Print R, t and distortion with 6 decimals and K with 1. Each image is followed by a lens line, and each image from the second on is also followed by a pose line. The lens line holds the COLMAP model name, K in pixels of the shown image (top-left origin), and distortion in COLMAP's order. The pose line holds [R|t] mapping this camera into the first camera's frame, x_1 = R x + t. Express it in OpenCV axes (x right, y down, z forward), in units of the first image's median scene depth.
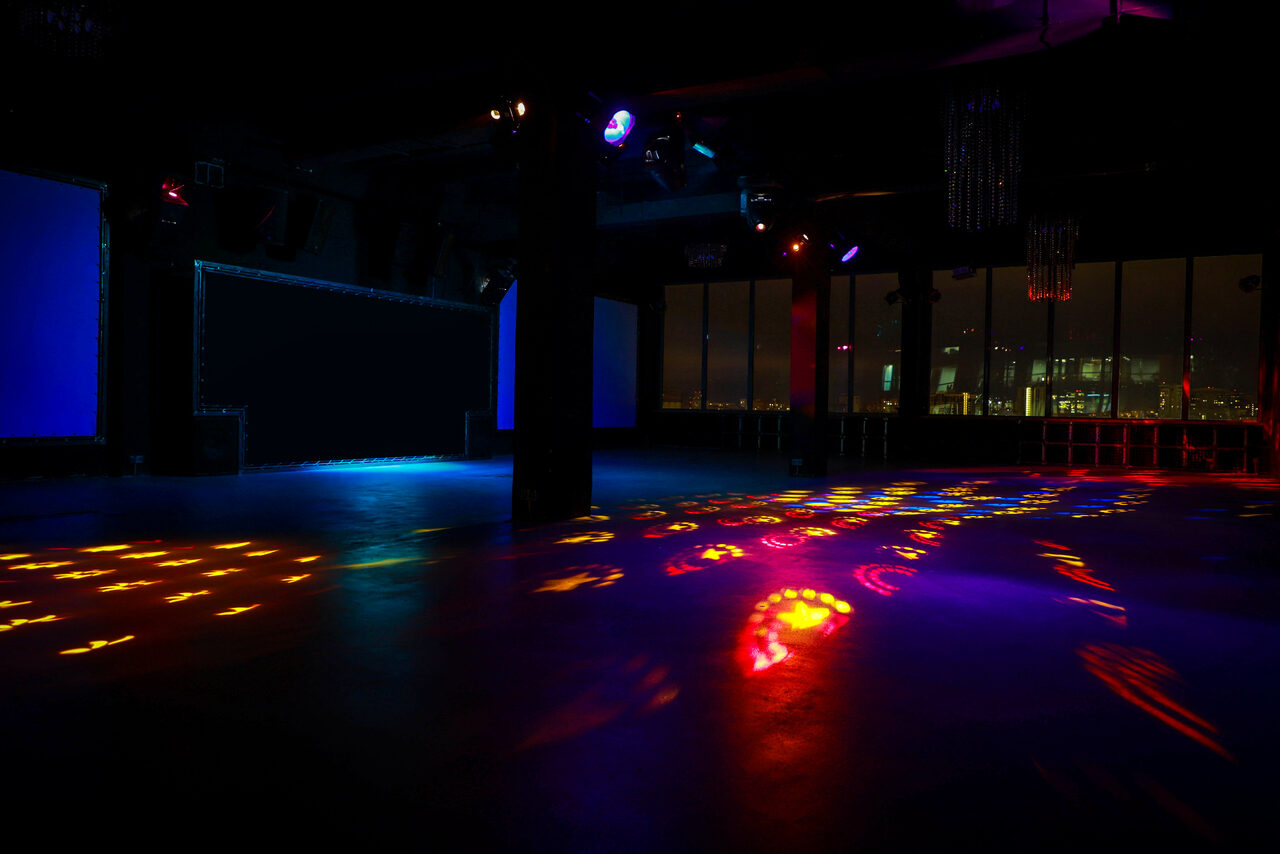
lens RADIAL K [[883.8, 0, 636.8], [0, 883.8, 418.2], [0, 0, 1]] dist [-0.069613, 0.037071]
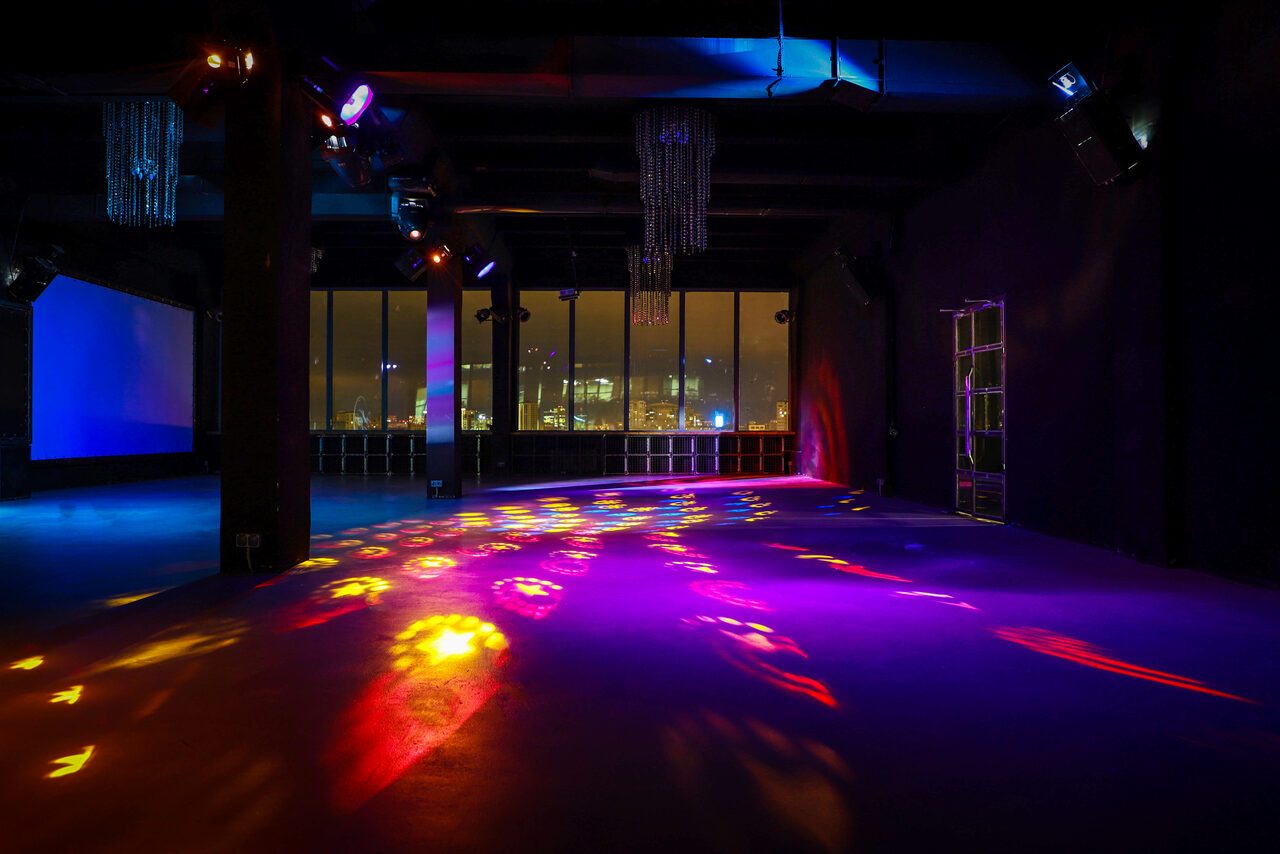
lens RADIAL K [[883.8, 0, 633.5], [0, 883.8, 425.9], [0, 0, 1]] dist [-0.069613, 0.037071]
pose [[0.848677, -0.016466, 0.528655, -0.155911], [0.021945, 0.999751, -0.004090, -0.004473], [-0.528456, 0.015072, 0.848827, 0.087153]]
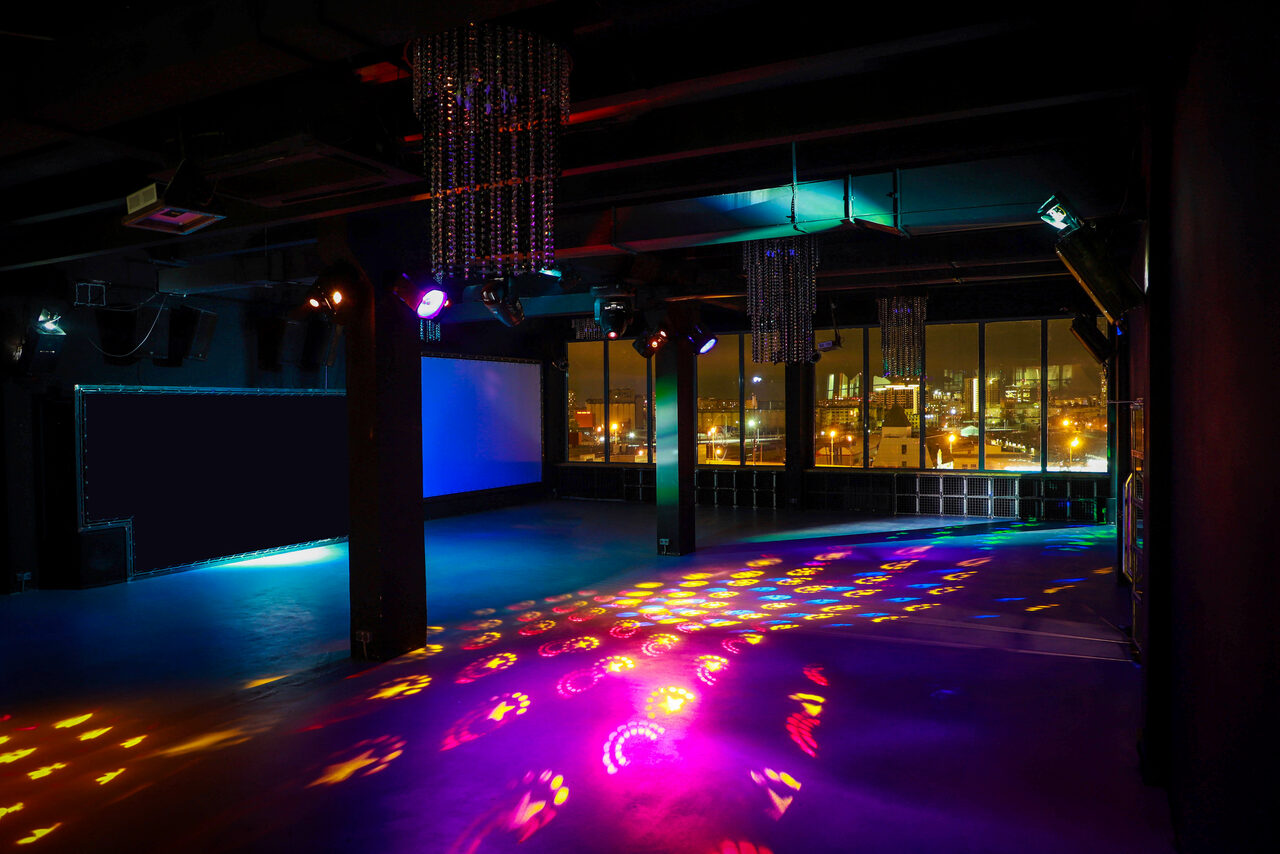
lens RADIAL K [[883.8, 0, 638.9], [0, 883.8, 414.6], [0, 0, 1]] dist [-0.069613, 0.037071]
pose [[0.998276, -0.031611, 0.049459, 0.114429], [0.031715, 0.999496, -0.001332, -0.115636], [-0.049392, 0.002898, 0.998775, -0.075606]]
